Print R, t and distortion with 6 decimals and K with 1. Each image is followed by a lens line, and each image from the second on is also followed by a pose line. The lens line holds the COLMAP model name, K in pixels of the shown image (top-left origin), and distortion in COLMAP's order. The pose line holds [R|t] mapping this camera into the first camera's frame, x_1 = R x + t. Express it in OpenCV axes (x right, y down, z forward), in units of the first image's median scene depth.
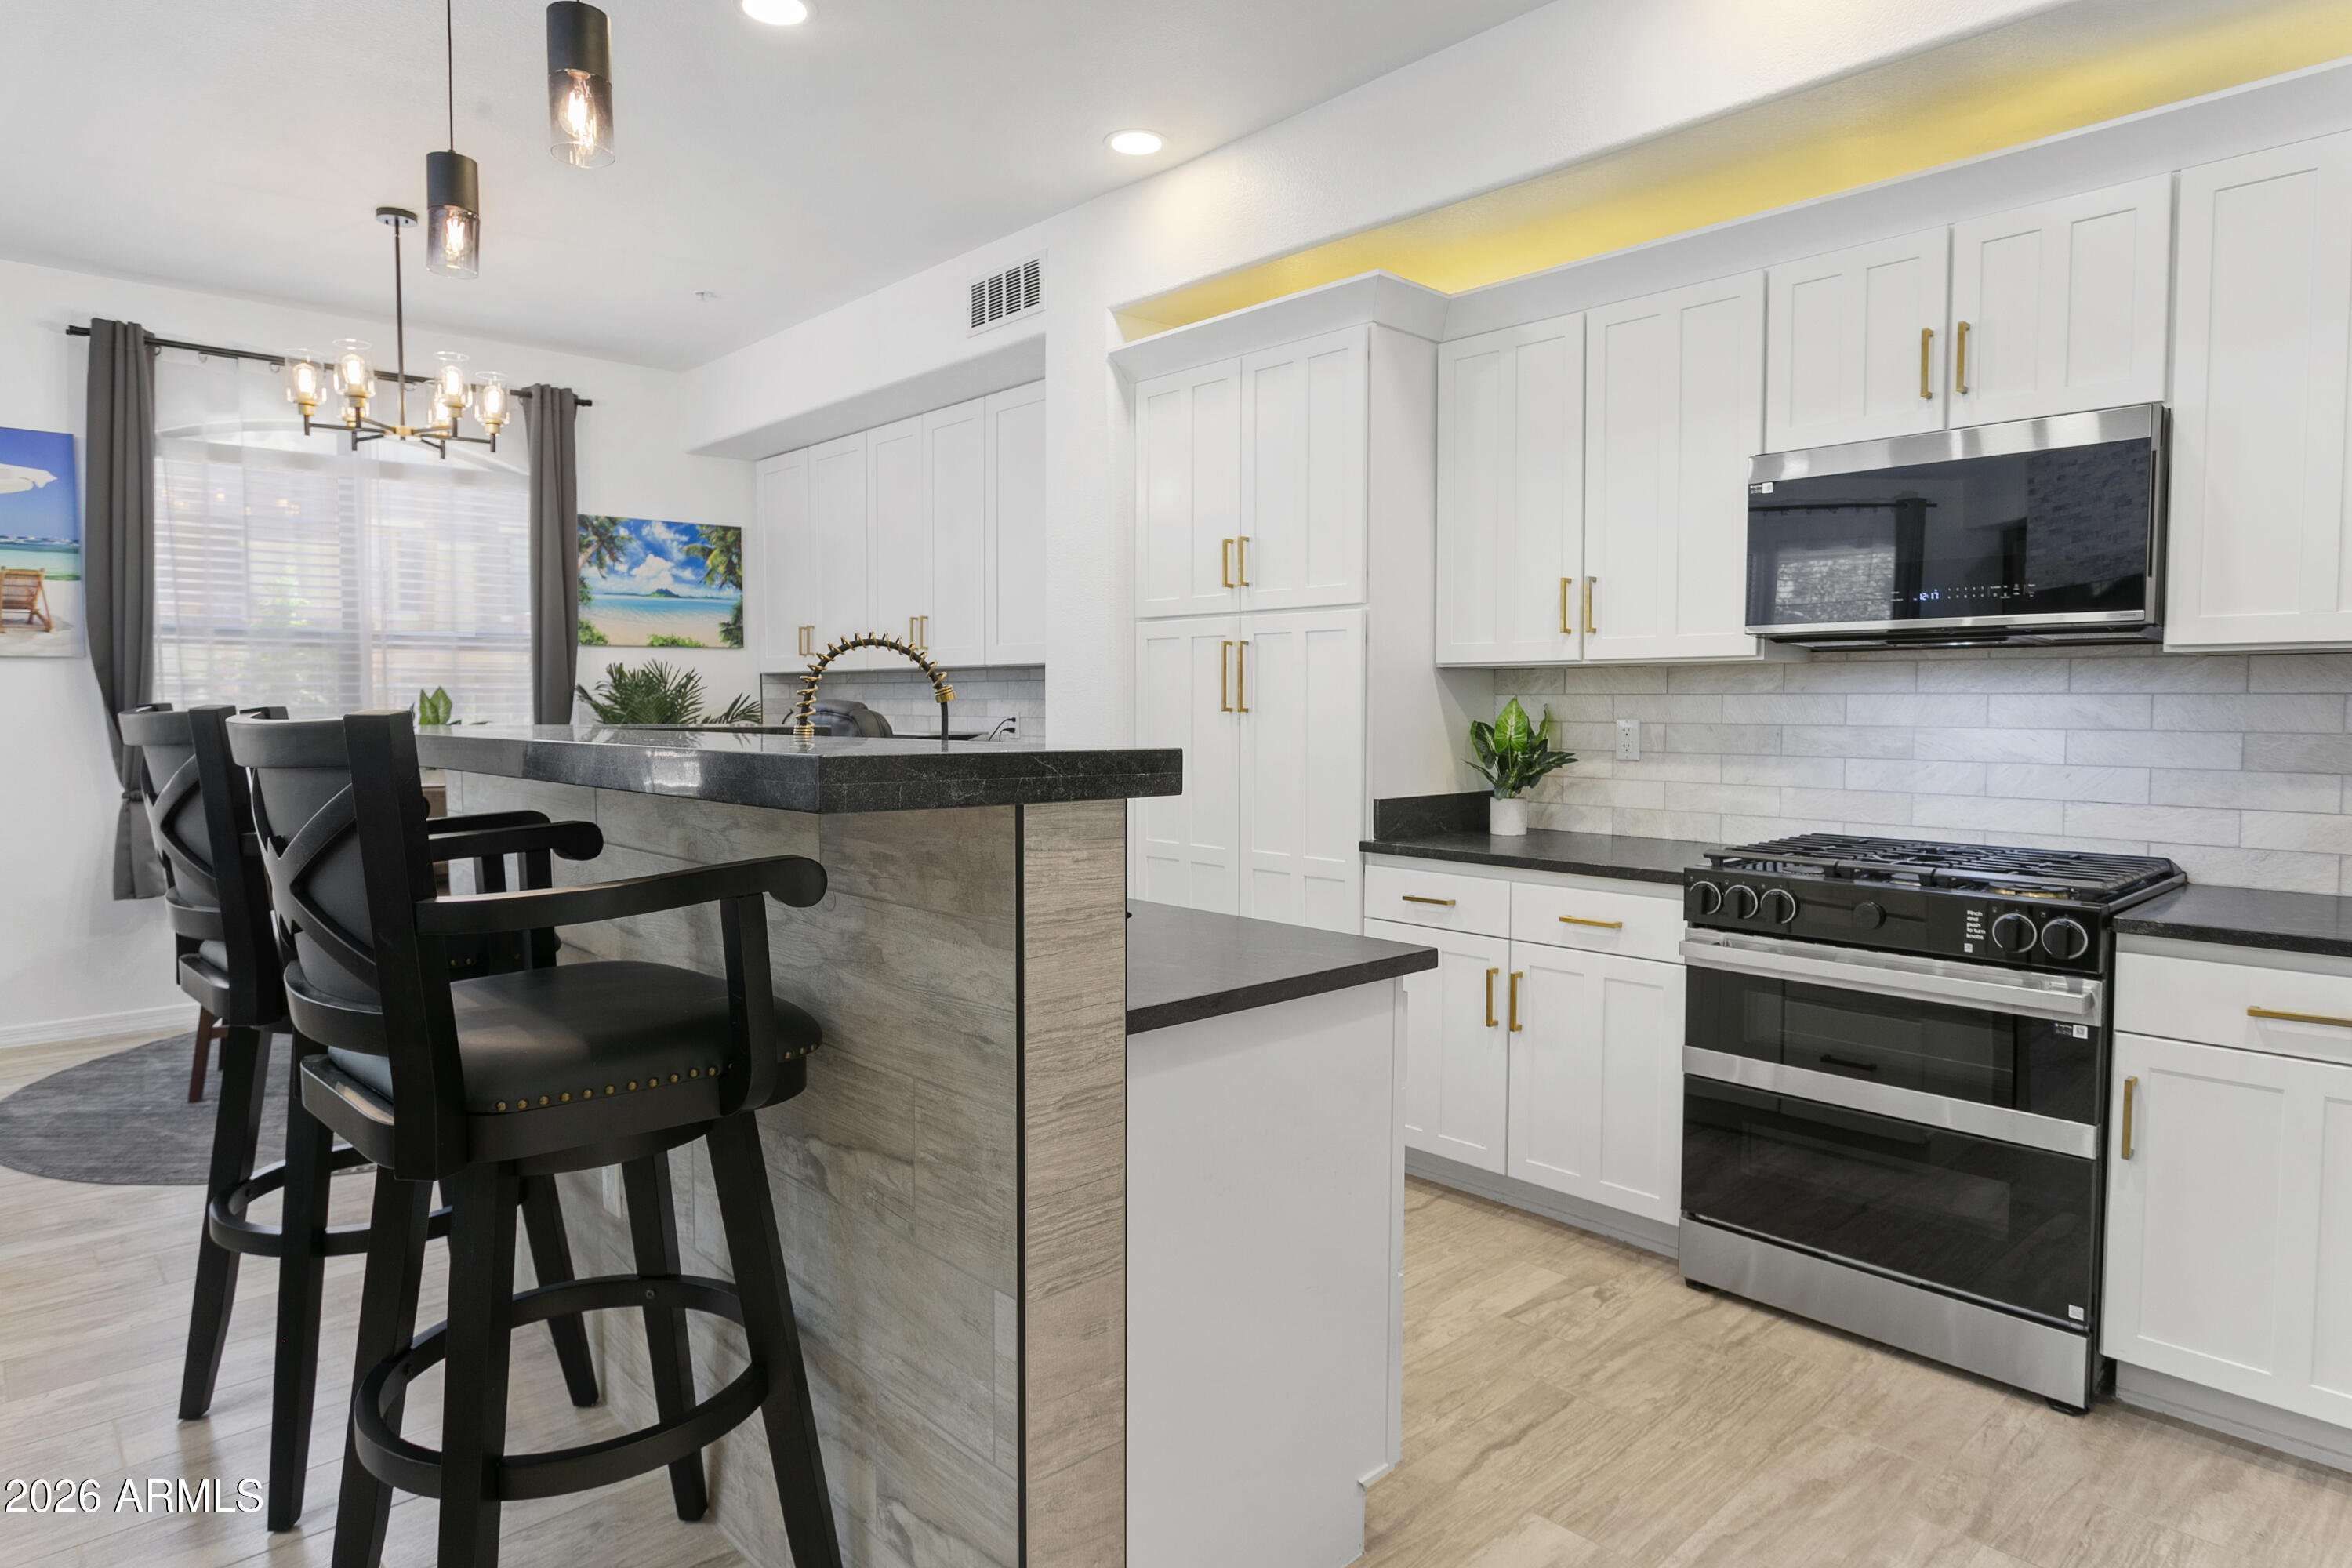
lens RADIAL K [[1341.3, 0, 1133.5], [0, 1341.3, 752.2], [0, 0, 1]] dist [-0.004173, 0.002320]
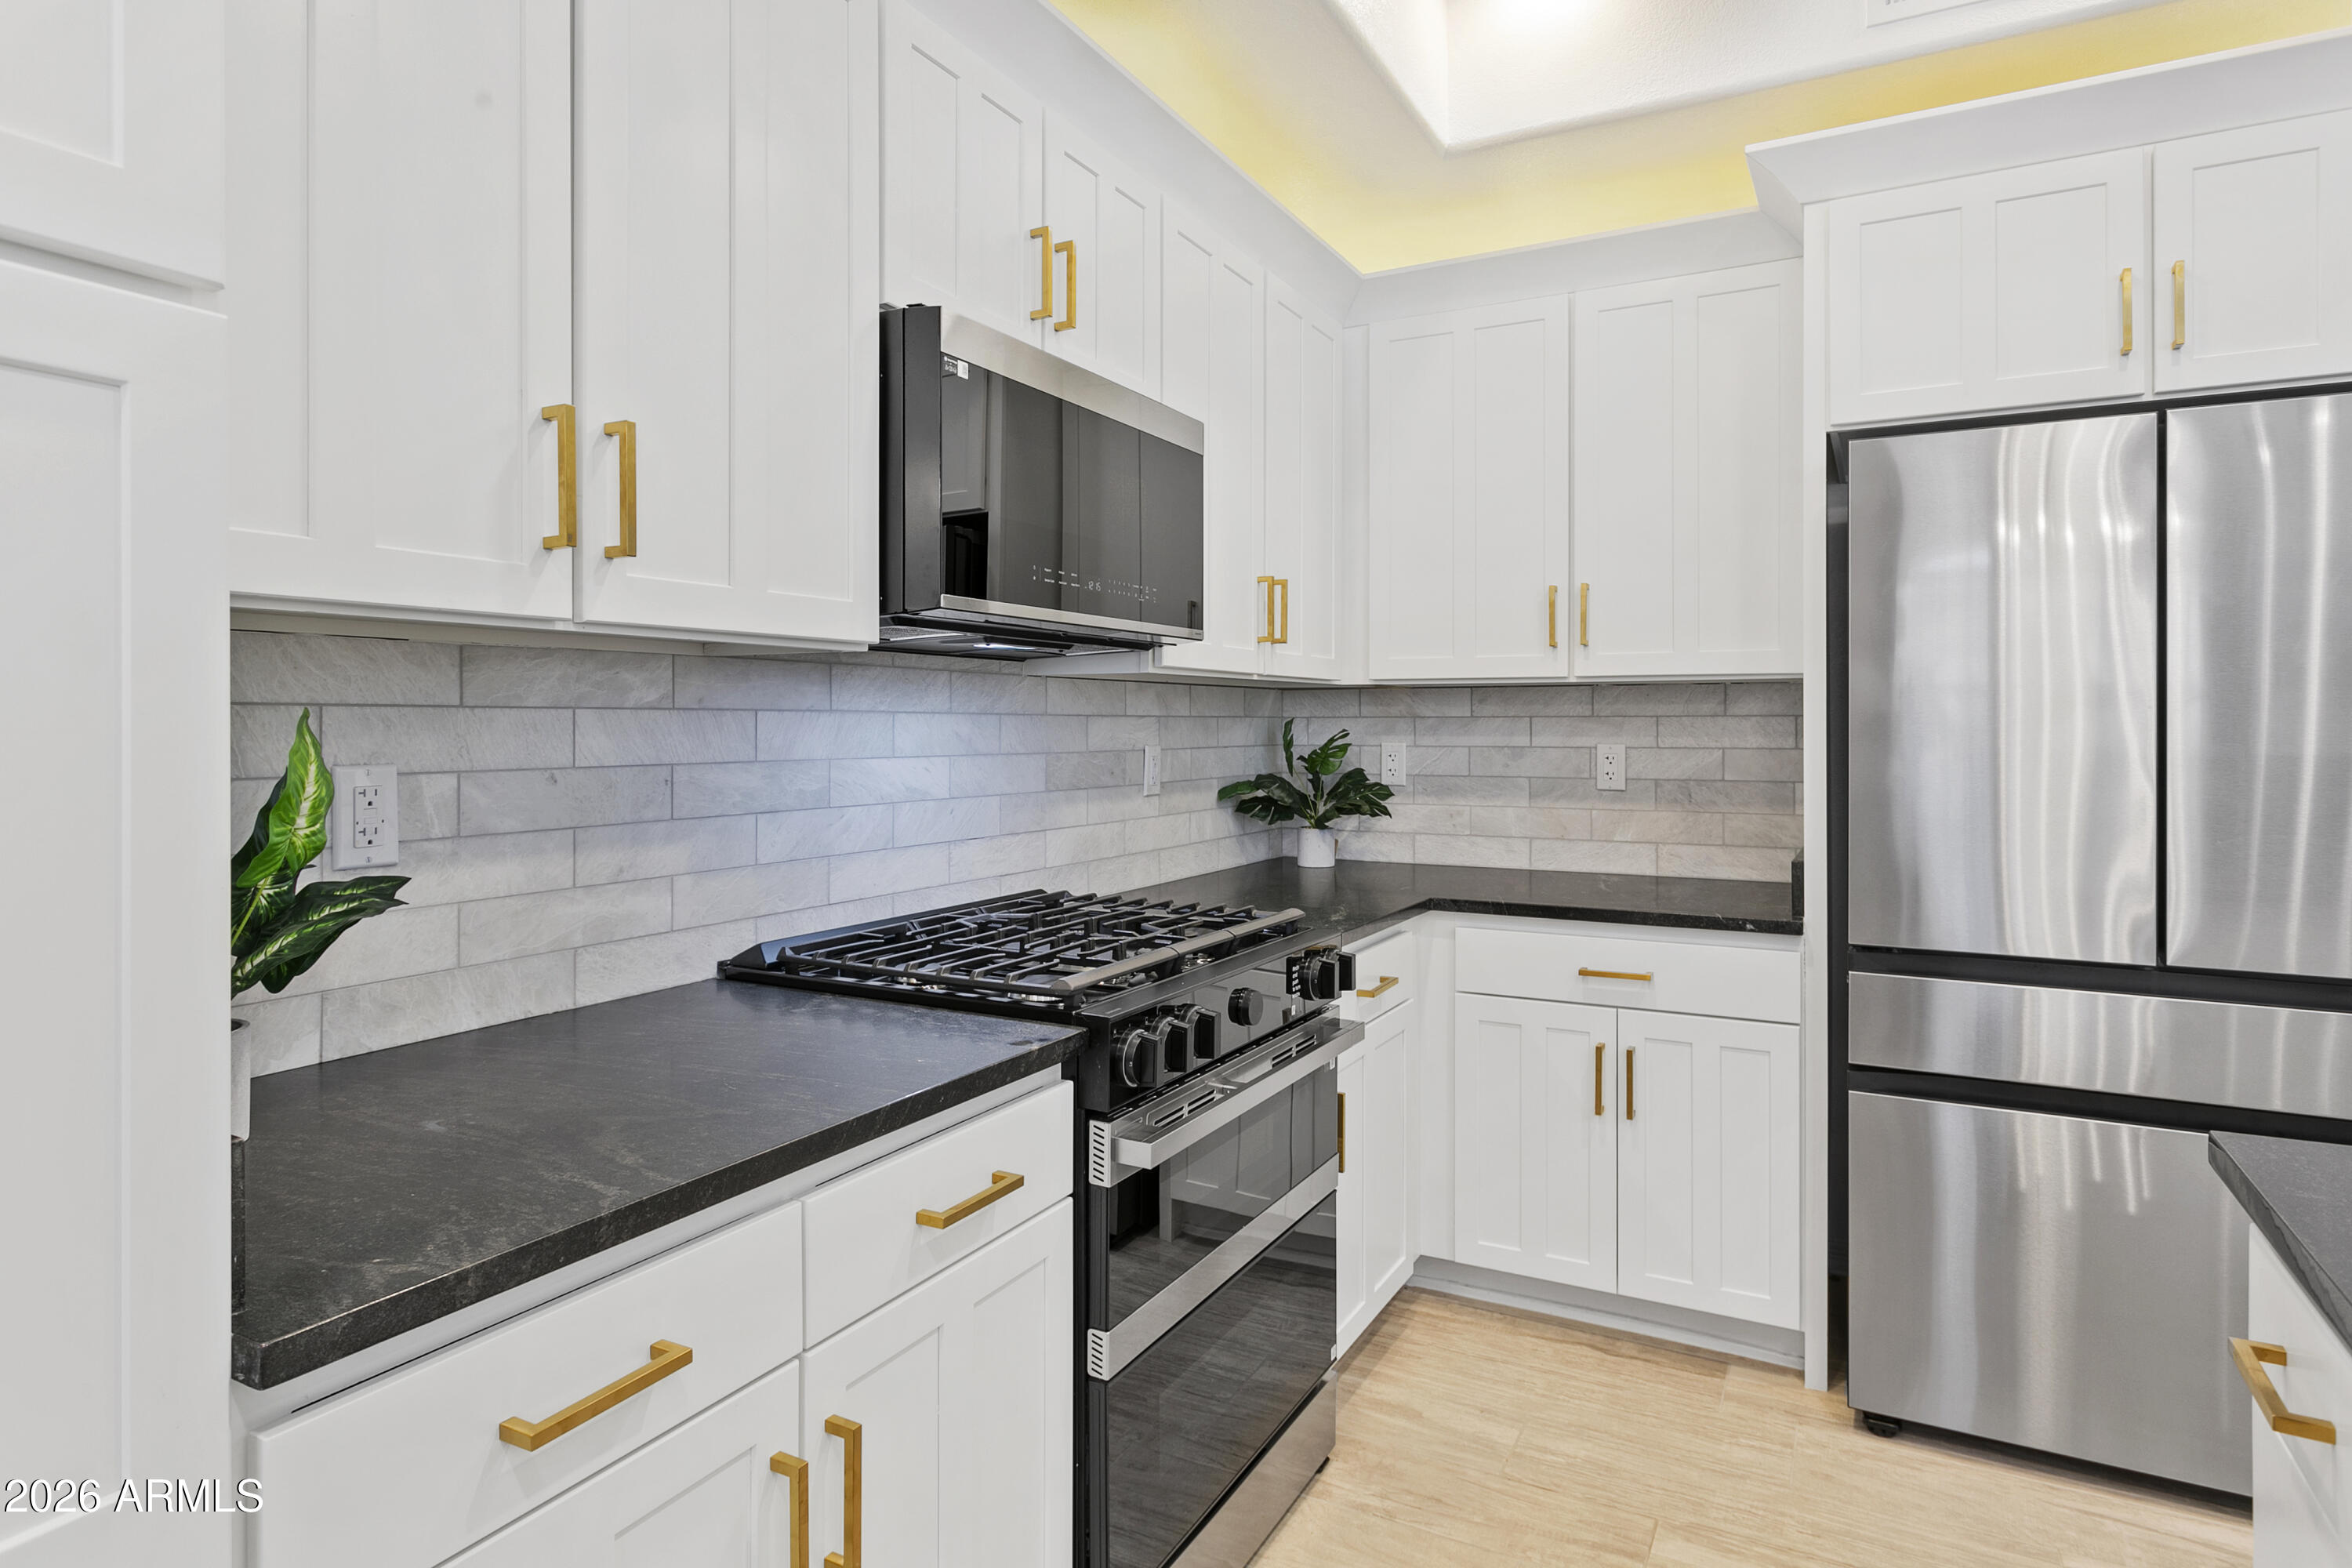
lens RADIAL K [[1248.8, 0, 1211.6], [0, 1248.8, 717.3], [0, 0, 1]] dist [-0.007035, 0.001234]
pose [[-0.354127, 0.002315, 0.935195, -0.073437], [0.032176, 0.999435, 0.009710, -0.035048], [-0.934644, 0.033530, -0.354001, 0.902821]]
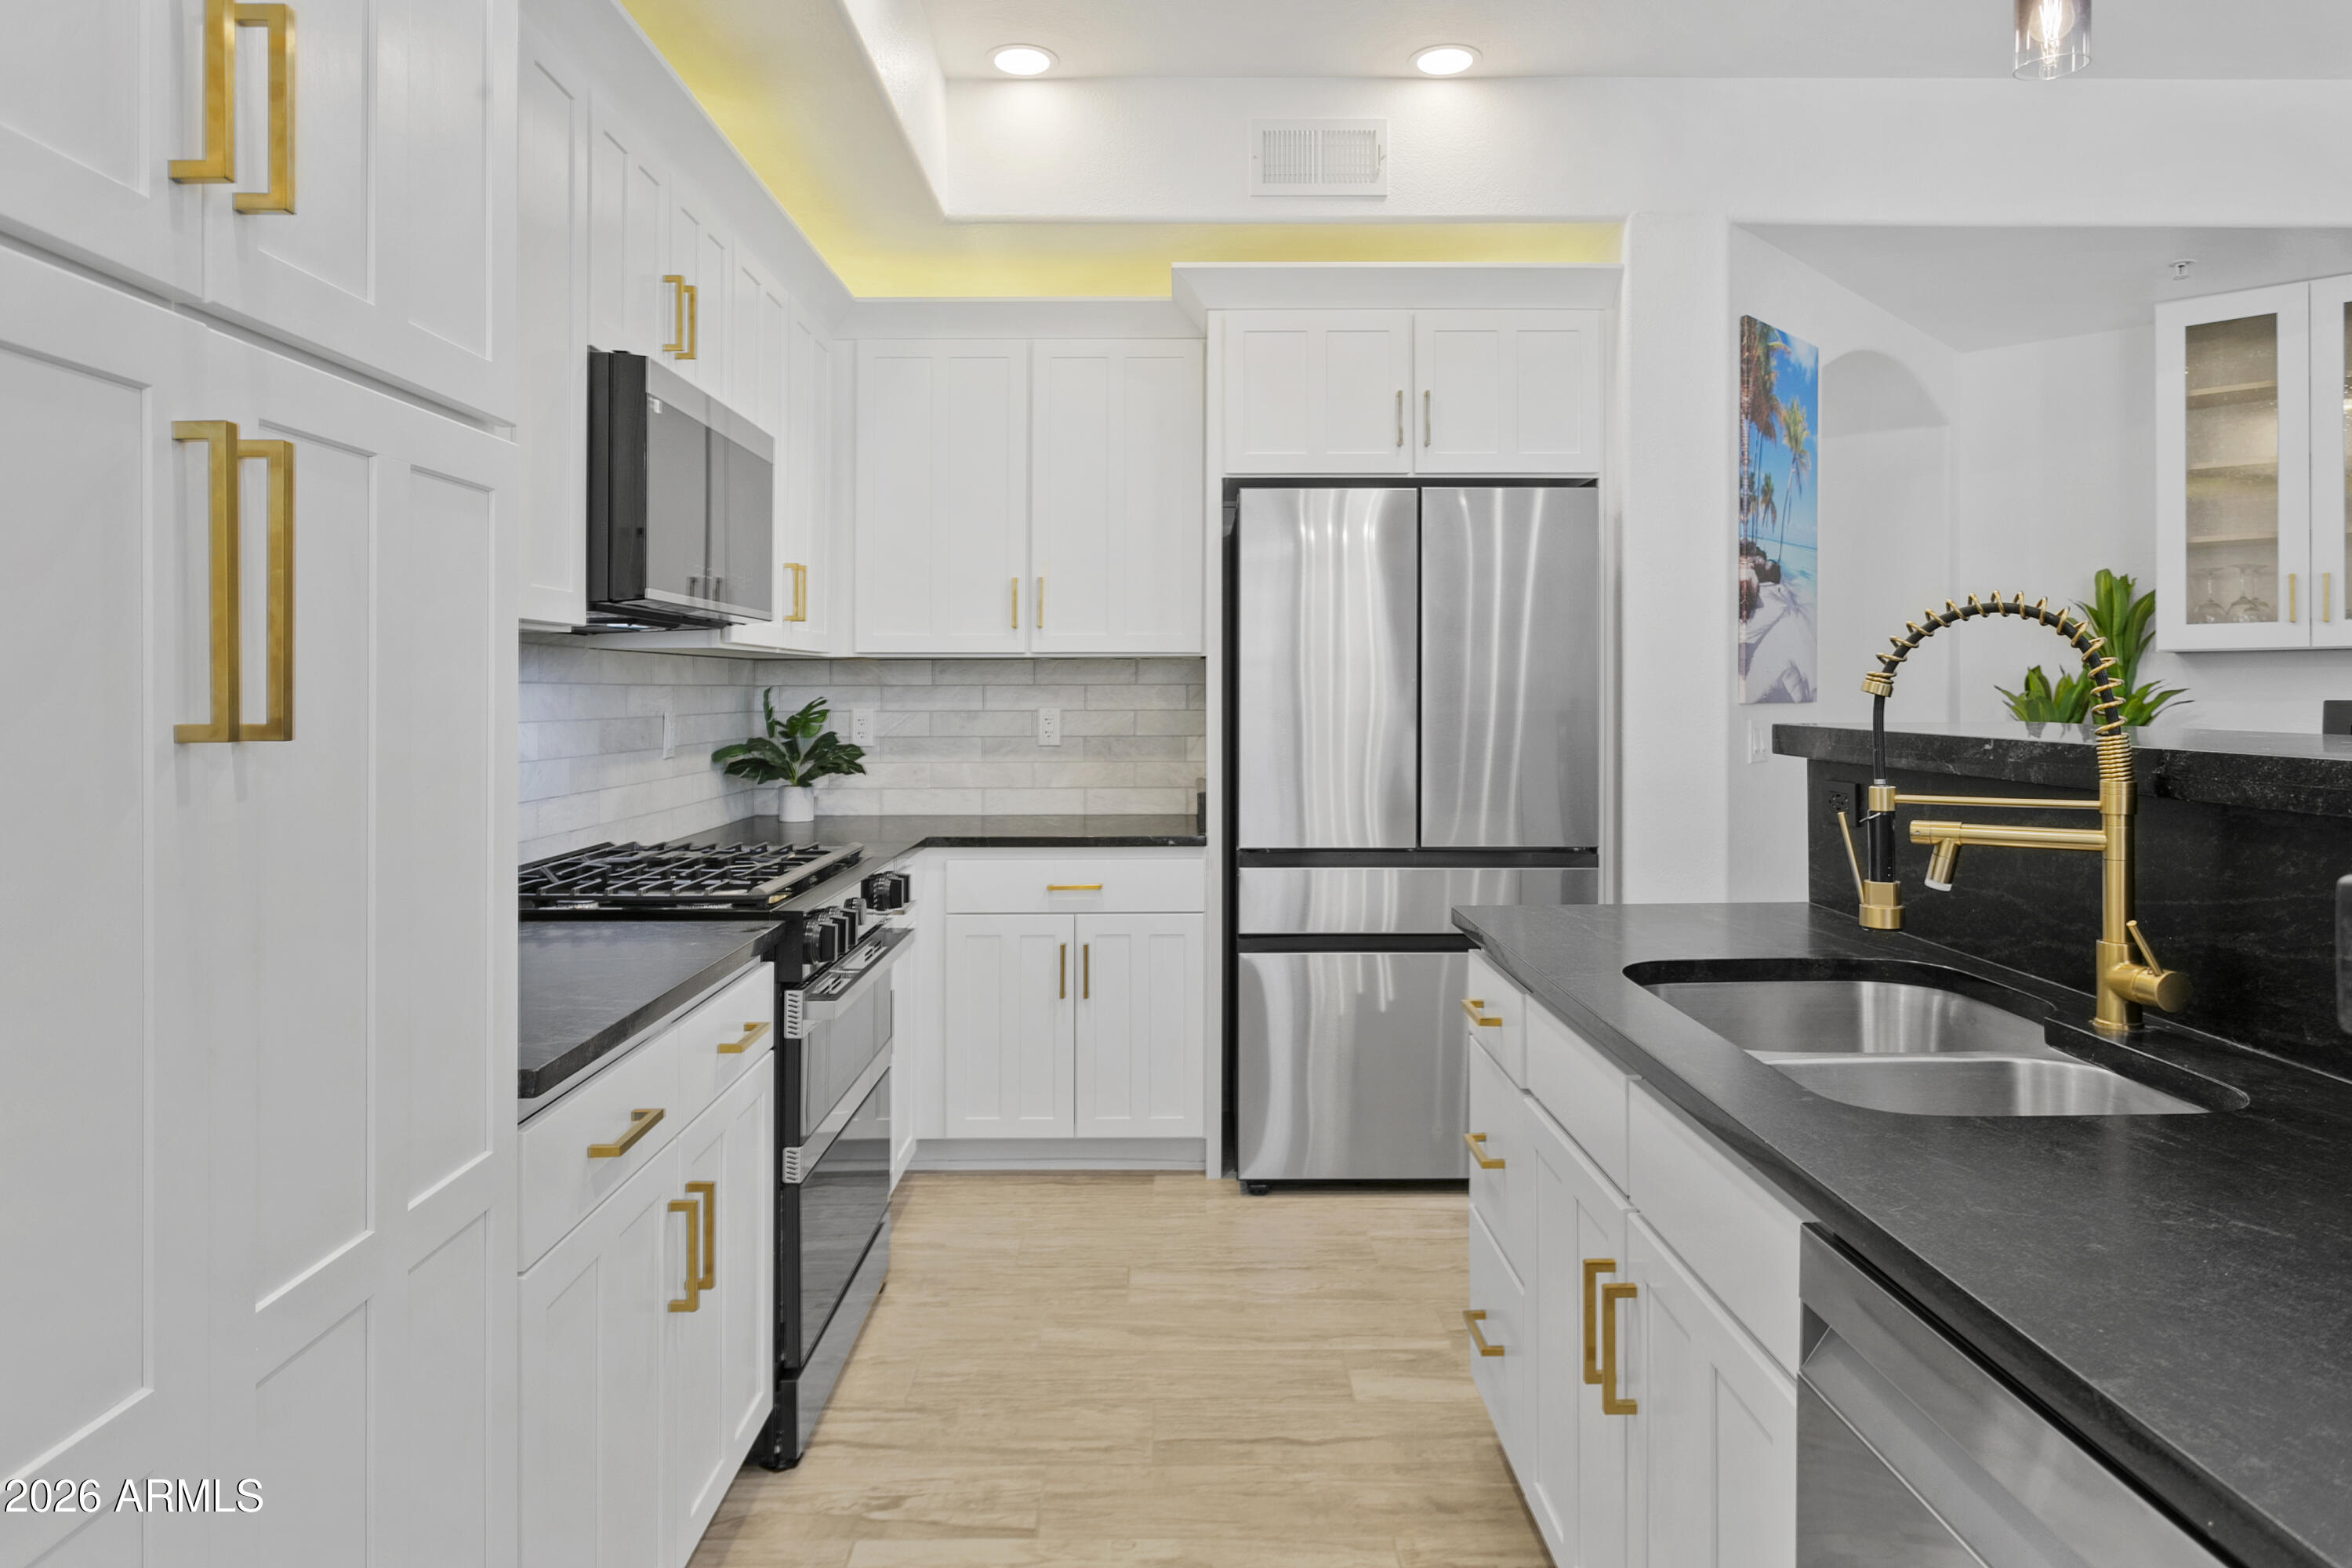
lens RADIAL K [[1489.5, 0, 1192.3], [0, 1489.5, 695.6], [0, 0, 1]] dist [-0.005602, 0.003659]
pose [[-0.773195, -0.002735, 0.634163, -0.232963], [0.023109, 0.999205, 0.032485, -0.046191], [-0.633748, 0.039773, -0.772517, 1.199303]]
